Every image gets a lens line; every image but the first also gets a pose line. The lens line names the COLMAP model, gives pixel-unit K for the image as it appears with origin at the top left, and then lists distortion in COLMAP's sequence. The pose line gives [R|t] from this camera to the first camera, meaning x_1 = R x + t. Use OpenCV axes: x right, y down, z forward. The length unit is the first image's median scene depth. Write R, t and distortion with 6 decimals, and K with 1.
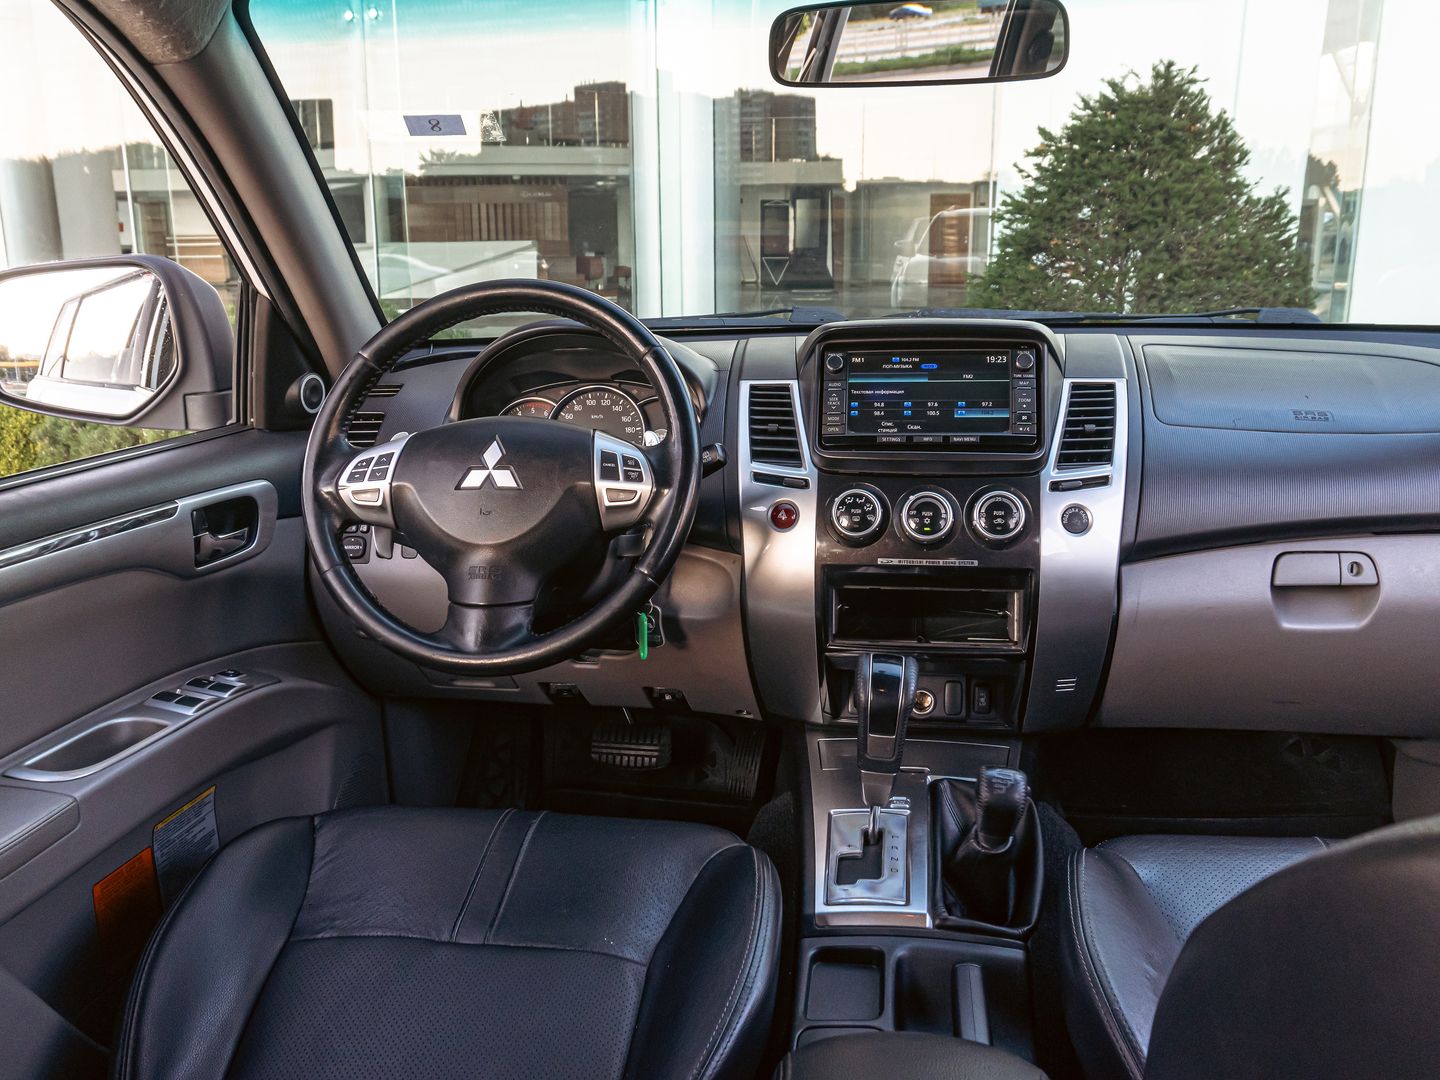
lens RADIAL K [[1215.9, 0, 720.0], [0, 1215.9, 540.0], [0, 0, 1]] dist [0.006490, 0.009107]
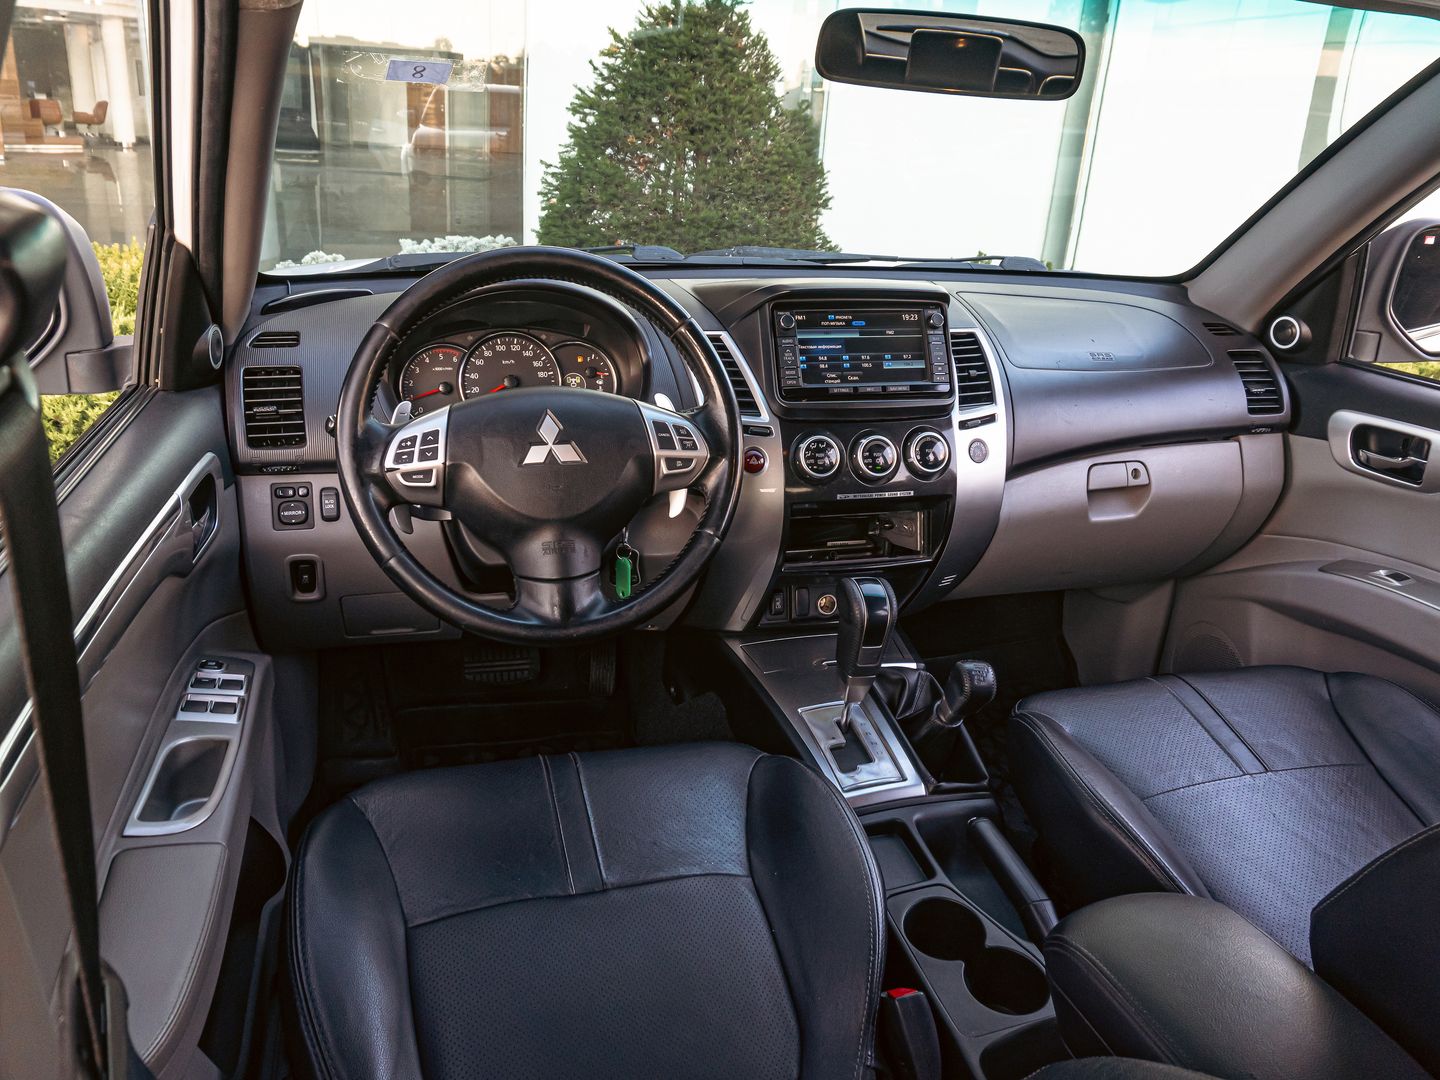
lens RADIAL K [[1096.9, 0, 687.9], [0, 1096.9, 537.5], [0, 0, 1]] dist [-0.005967, 0.000553]
pose [[0.909118, -0.093763, 0.405849, -0.416737], [0.037494, 0.988801, 0.144454, -0.098212], [-0.414848, -0.116109, 0.902452, 0.104649]]
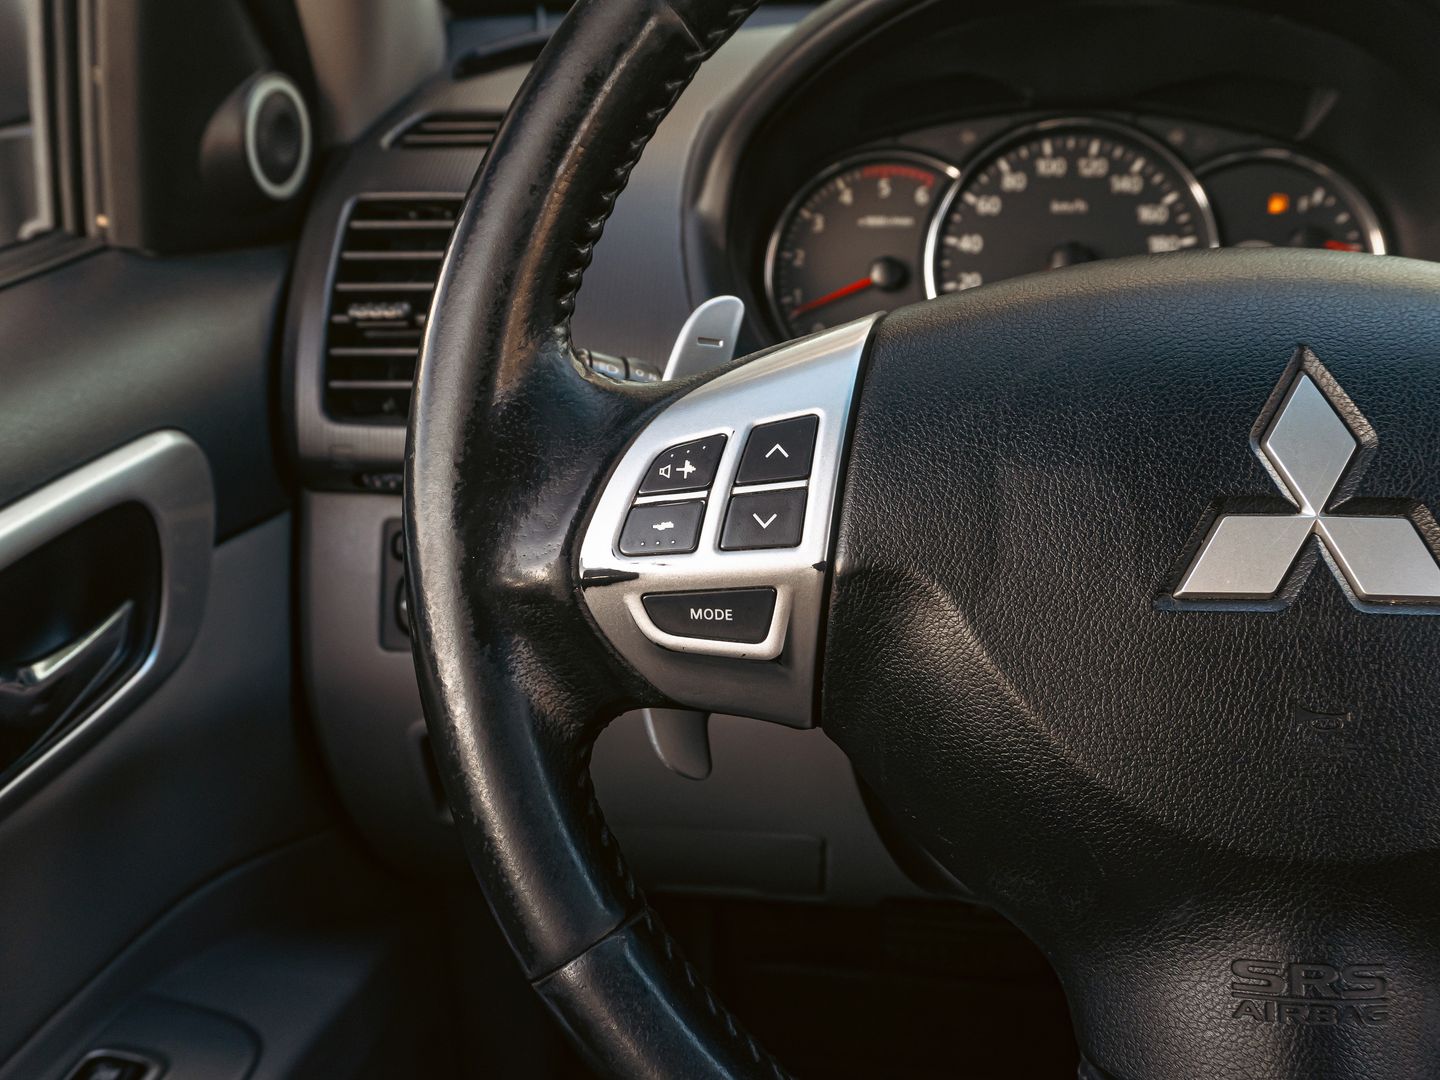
lens RADIAL K [[1424.3, 0, 720.0], [0, 1424.3, 540.0], [0, 0, 1]] dist [0.002330, 0.004792]
pose [[0.996991, -0.016684, 0.075707, -0.283362], [0.004236, 0.986833, 0.161687, -0.085692], [-0.077408, -0.160880, 0.983934, 0.677770]]
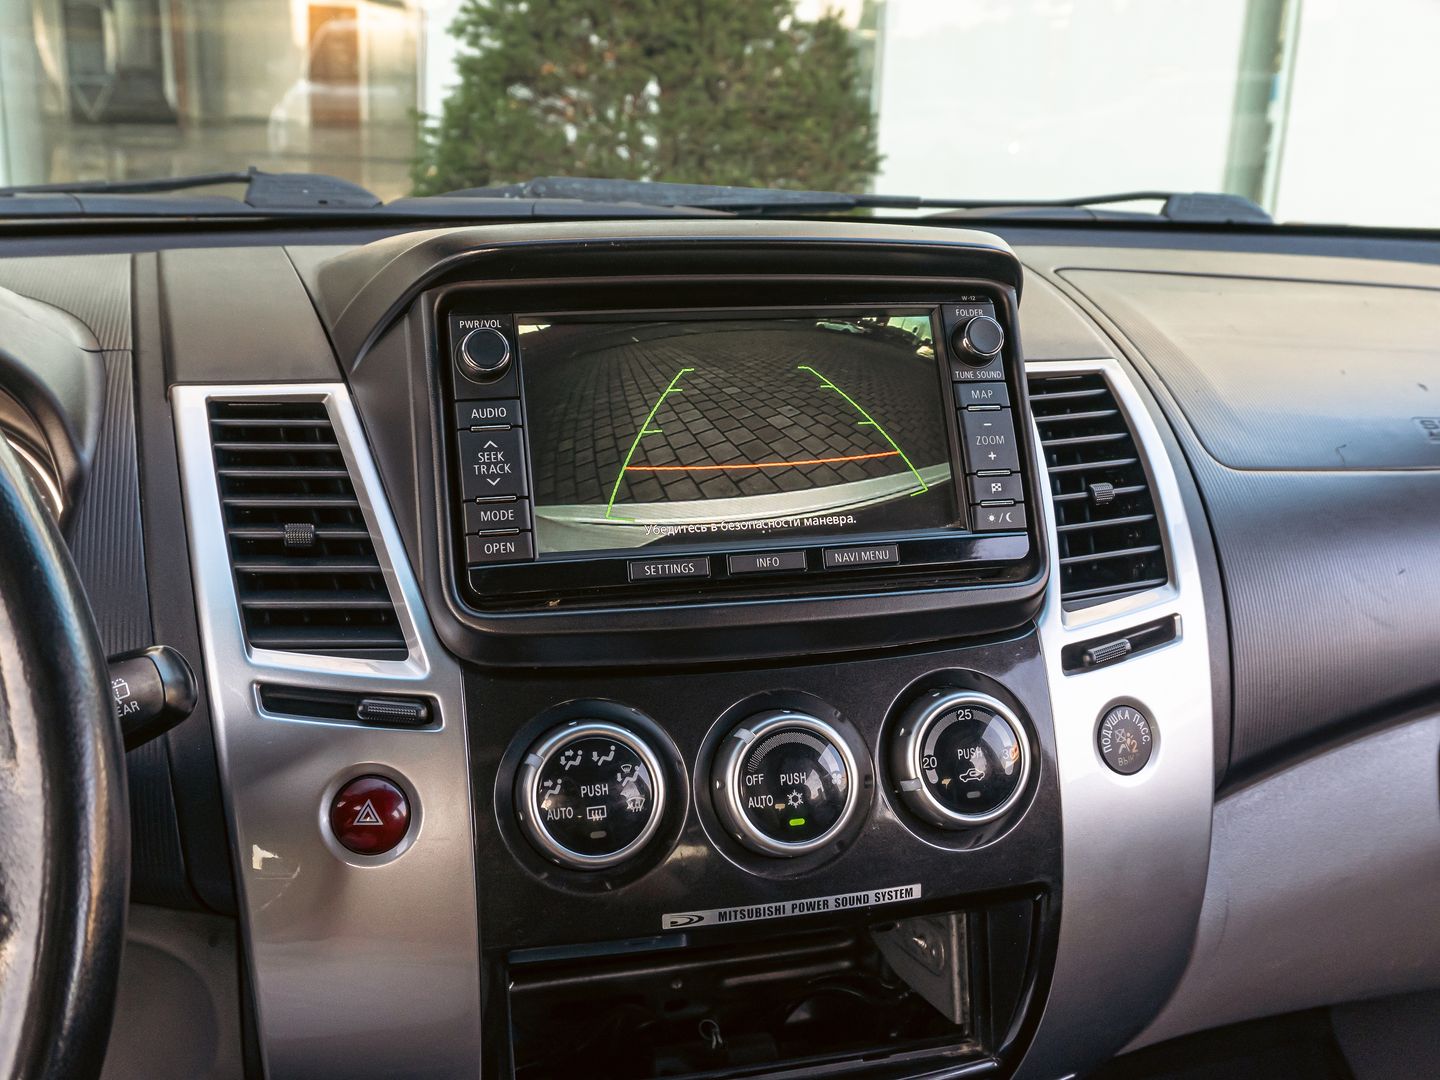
lens RADIAL K [[1540.6, 0, 720.0], [0, 1540.6, 540.0], [0, 0, 1]] dist [-0.011101, 0.001861]
pose [[0.910904, -0.077646, 0.405247, -0.025822], [0.055195, 0.996238, 0.066813, -0.117490], [-0.408910, -0.038492, 0.911763, 0.574496]]
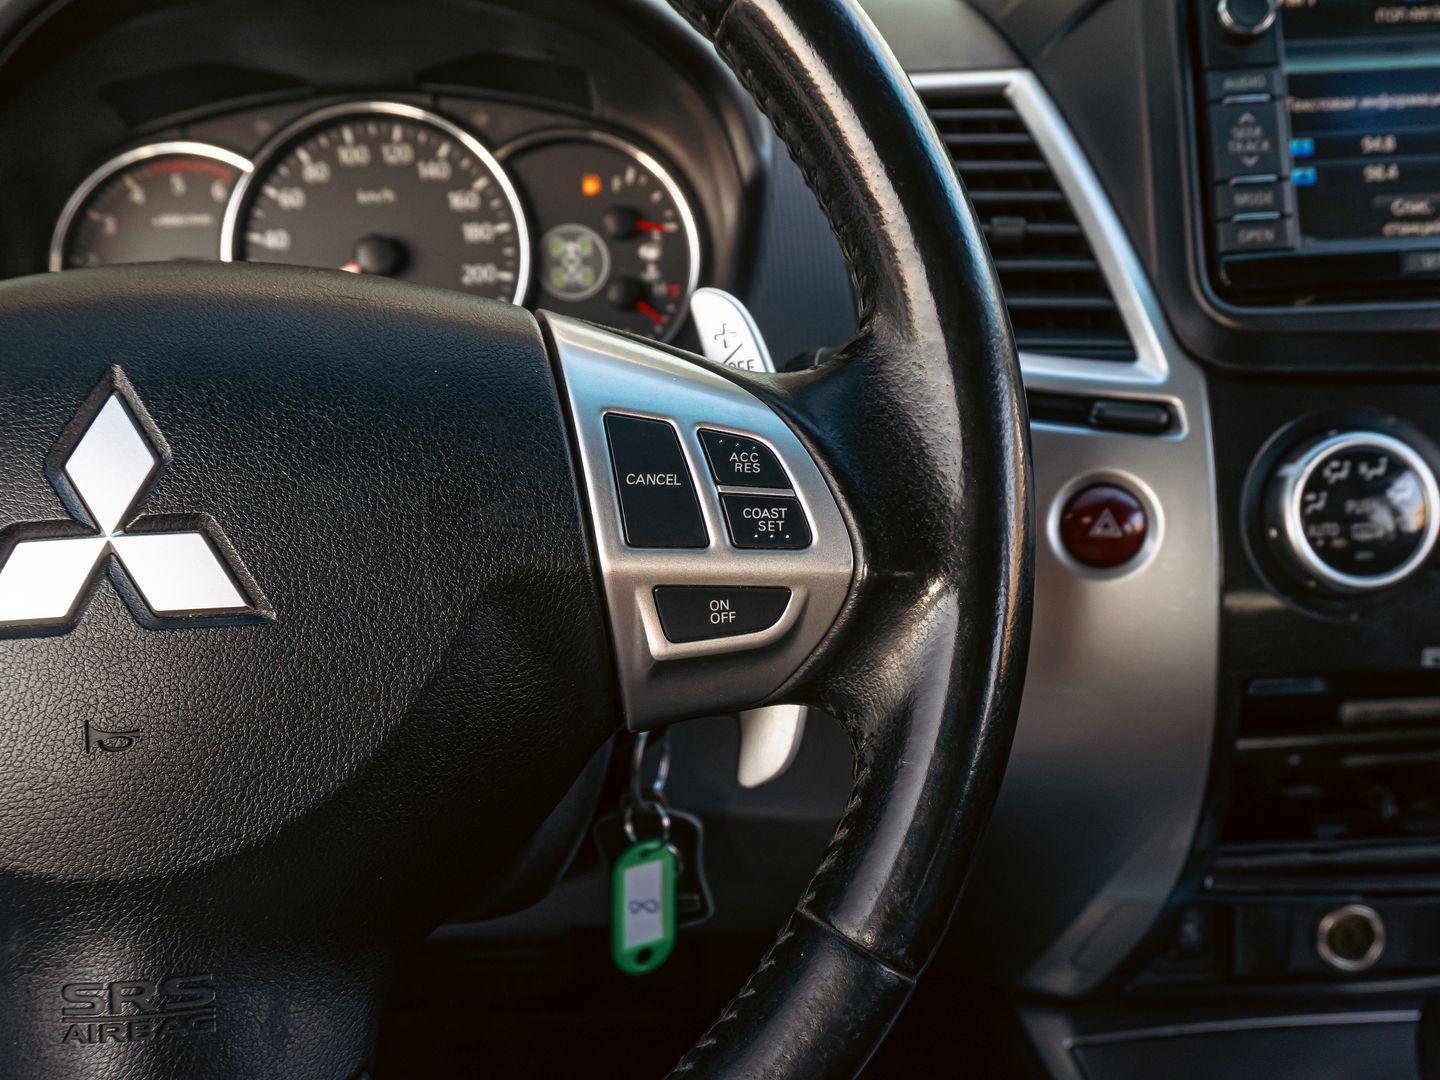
lens RADIAL K [[1573.4, 0, 720.0], [0, 1573.4, 540.0], [0, 0, 1]] dist [0.017331, 0.019689]
pose [[0.975193, -0.089579, 0.202420, -0.124612], [0.055755, 0.984376, 0.167017, -0.088410], [-0.214219, -0.151587, 0.964952, 0.628937]]
